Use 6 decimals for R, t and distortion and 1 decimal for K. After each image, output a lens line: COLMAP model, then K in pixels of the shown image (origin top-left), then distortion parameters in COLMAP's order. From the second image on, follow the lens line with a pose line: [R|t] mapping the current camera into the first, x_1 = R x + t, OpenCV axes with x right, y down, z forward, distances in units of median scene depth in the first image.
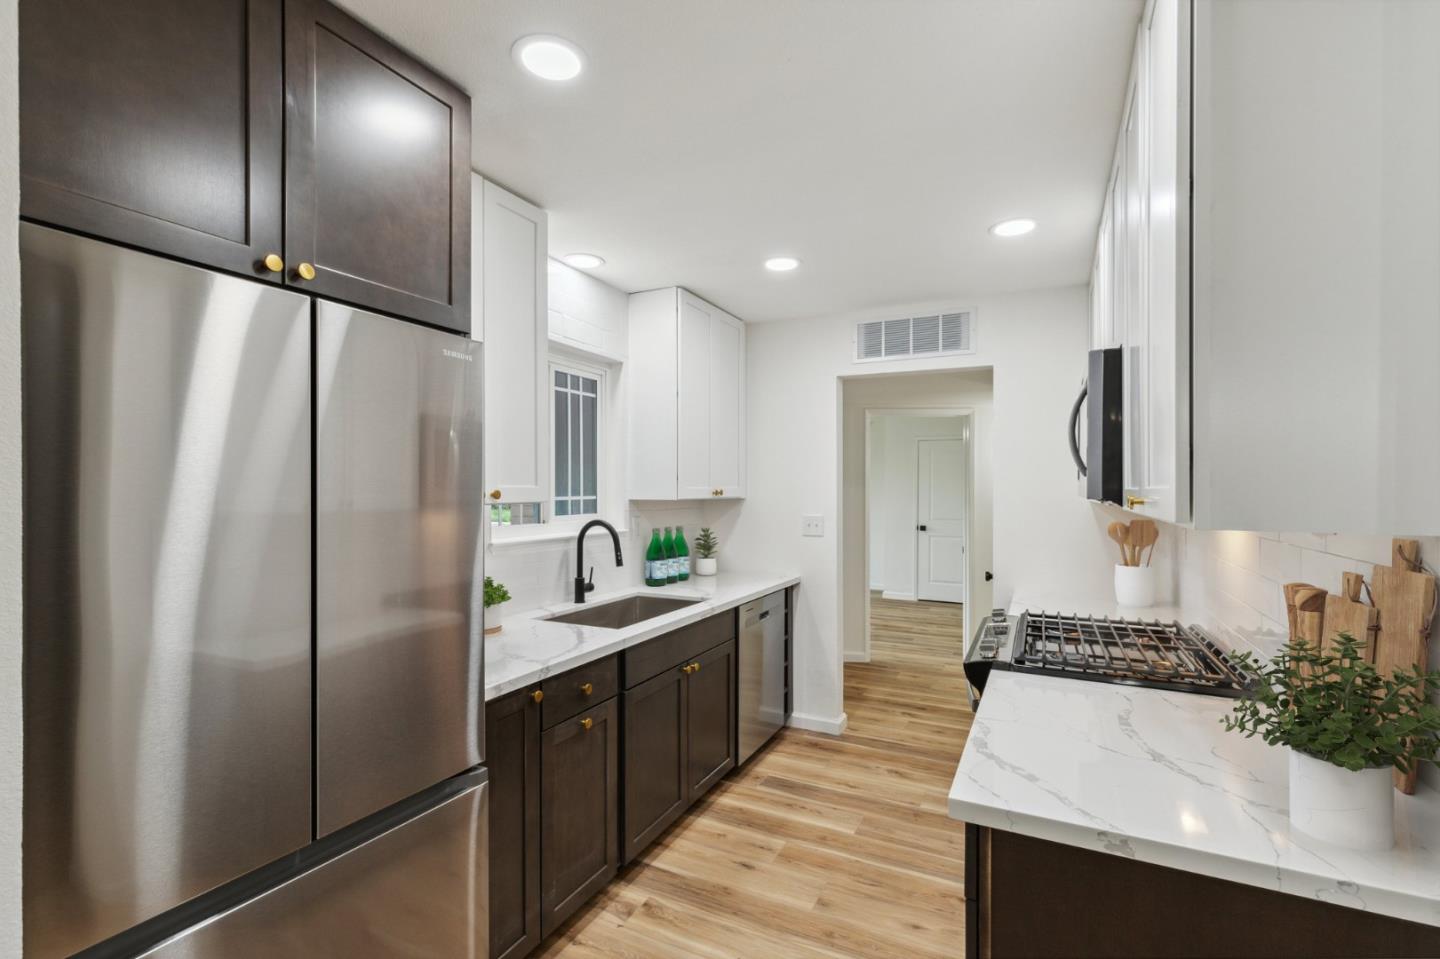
lens RADIAL K [[659.6, 0, 706.5], [0, 659.6, 492.3], [0, 0, 1]] dist [0.014635, -0.002241]
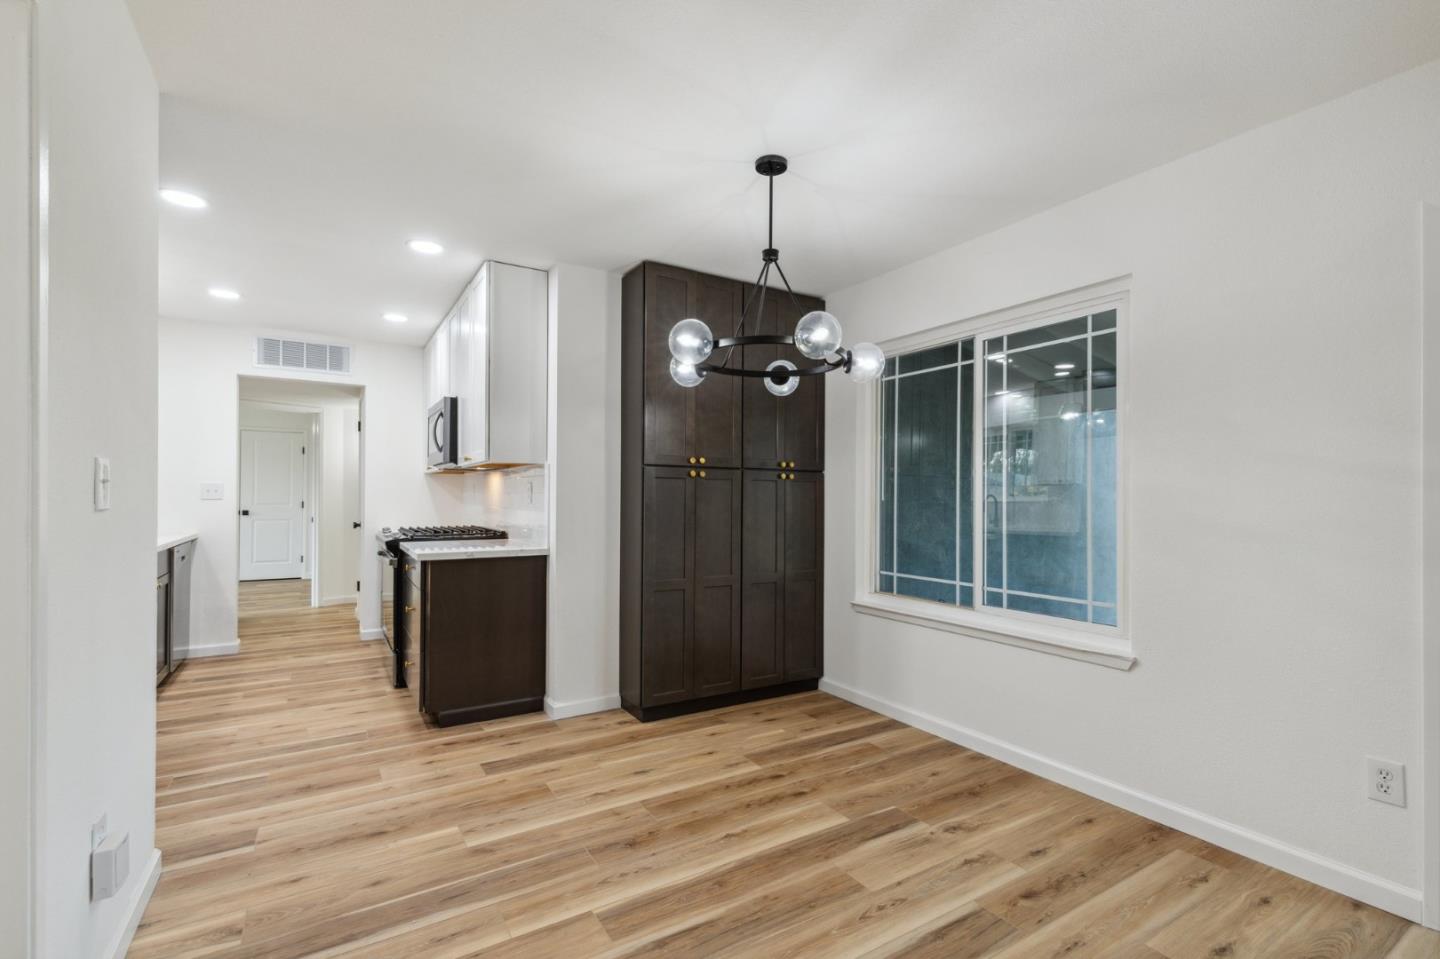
lens RADIAL K [[659.6, 0, 728.3], [0, 659.6, 486.2], [0, 0, 1]] dist [0.014635, -0.002241]
pose [[0.521391, 0.012901, 0.853220, -0.426309], [-0.001661, 0.999899, -0.014103, 0.061454], [-0.853316, 0.005936, 0.521360, -0.510233]]
